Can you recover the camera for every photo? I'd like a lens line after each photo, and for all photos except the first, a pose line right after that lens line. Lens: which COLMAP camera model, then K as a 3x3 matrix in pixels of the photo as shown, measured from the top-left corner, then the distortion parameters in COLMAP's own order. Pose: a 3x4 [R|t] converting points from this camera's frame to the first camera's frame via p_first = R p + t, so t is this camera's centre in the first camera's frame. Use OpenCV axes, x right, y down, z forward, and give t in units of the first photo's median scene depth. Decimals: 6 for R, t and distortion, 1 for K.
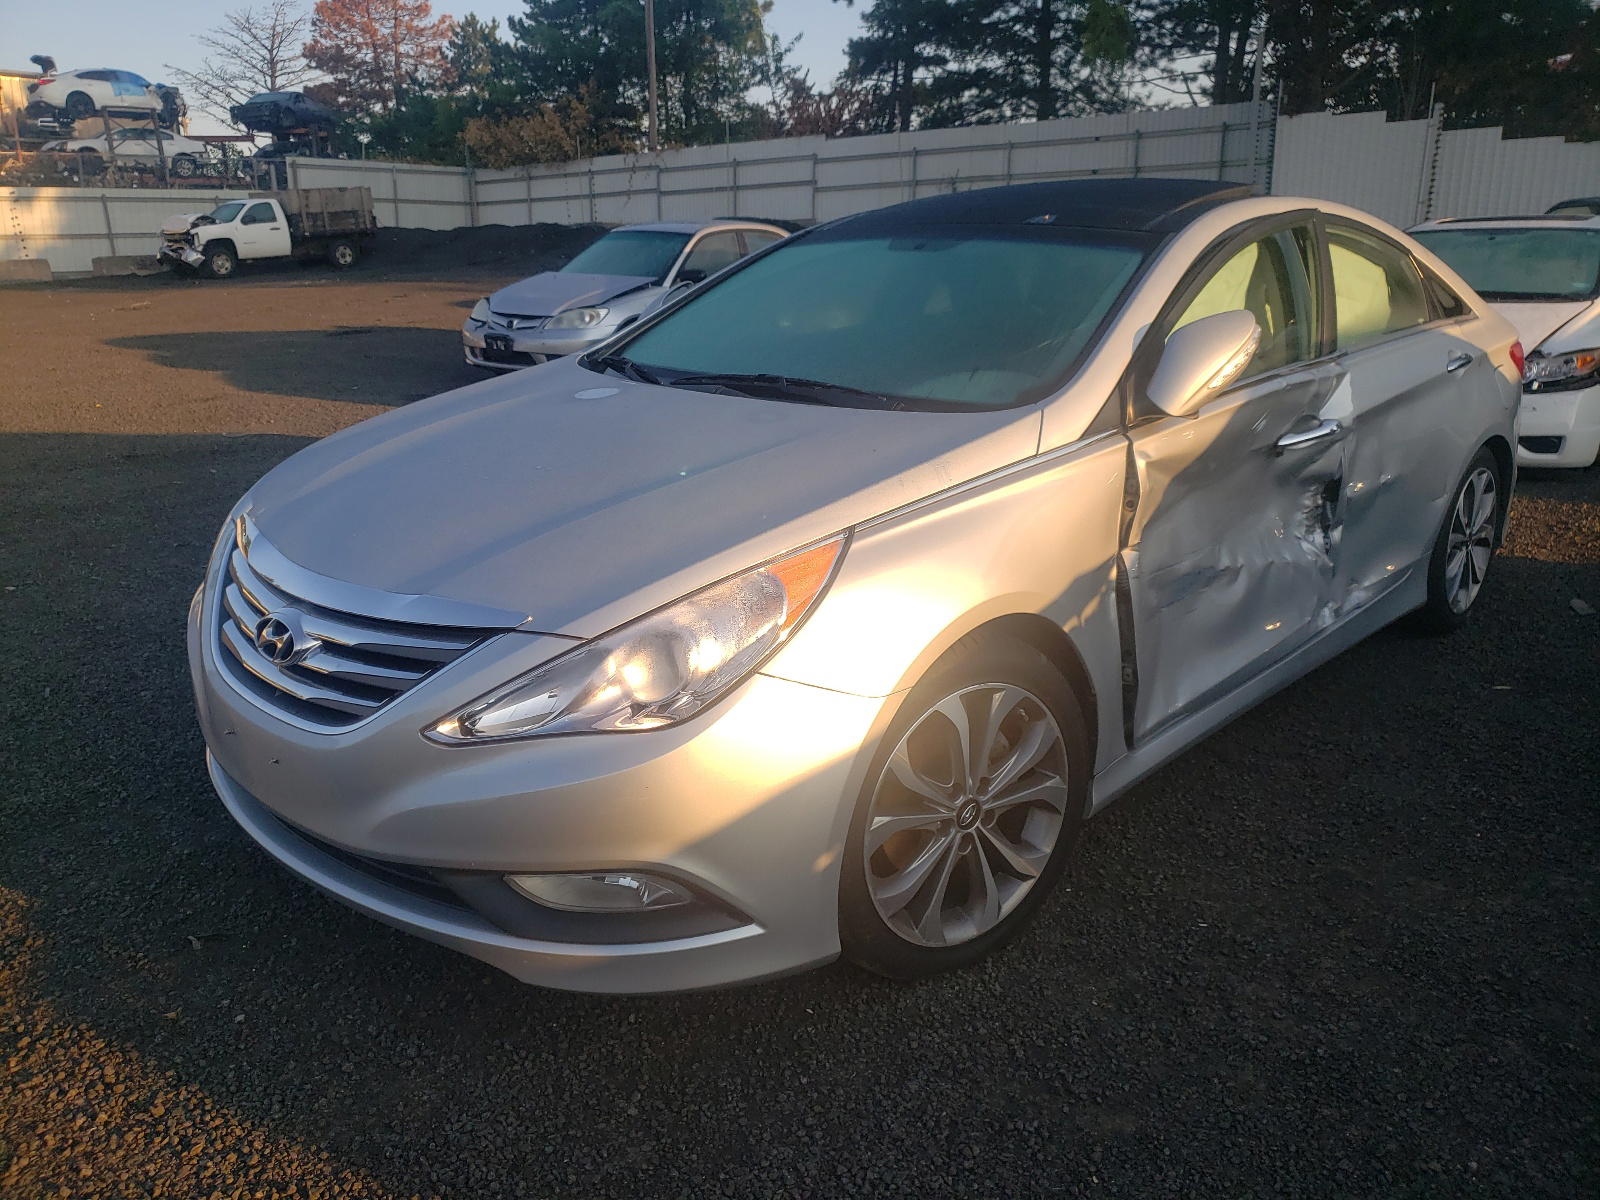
lens RADIAL K [[1222.0, 0, 800.0], [0, 1222.0, 600.0], [0, 0, 1]] dist [-0.002067, -0.000098]
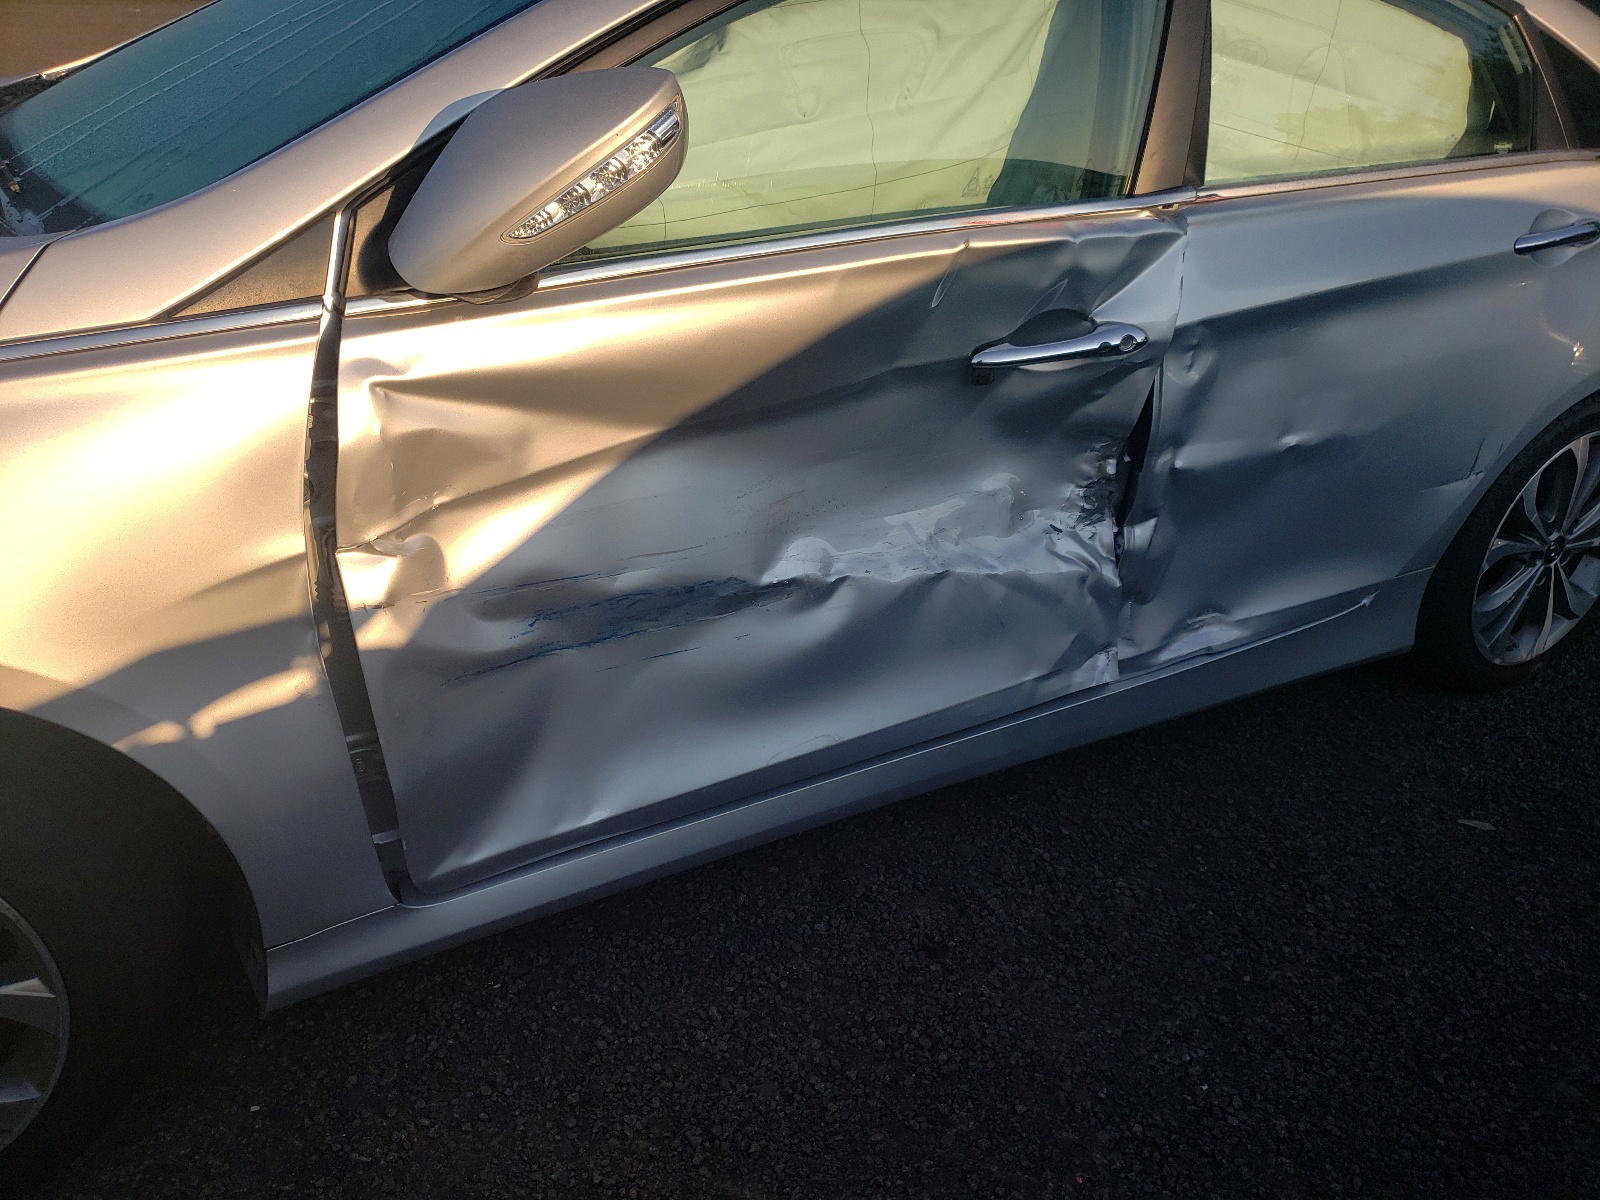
lens RADIAL K [[1222.0, 0, 800.0], [0, 1222.0, 600.0], [0, 0, 1]] dist [-0.002067, -0.000098]
pose [[0.954401, 0.184043, -0.235047, 0.441089], [-0.139025, 0.970776, 0.195615, -0.114370], [0.264179, -0.154018, 0.952097, 0.440754]]
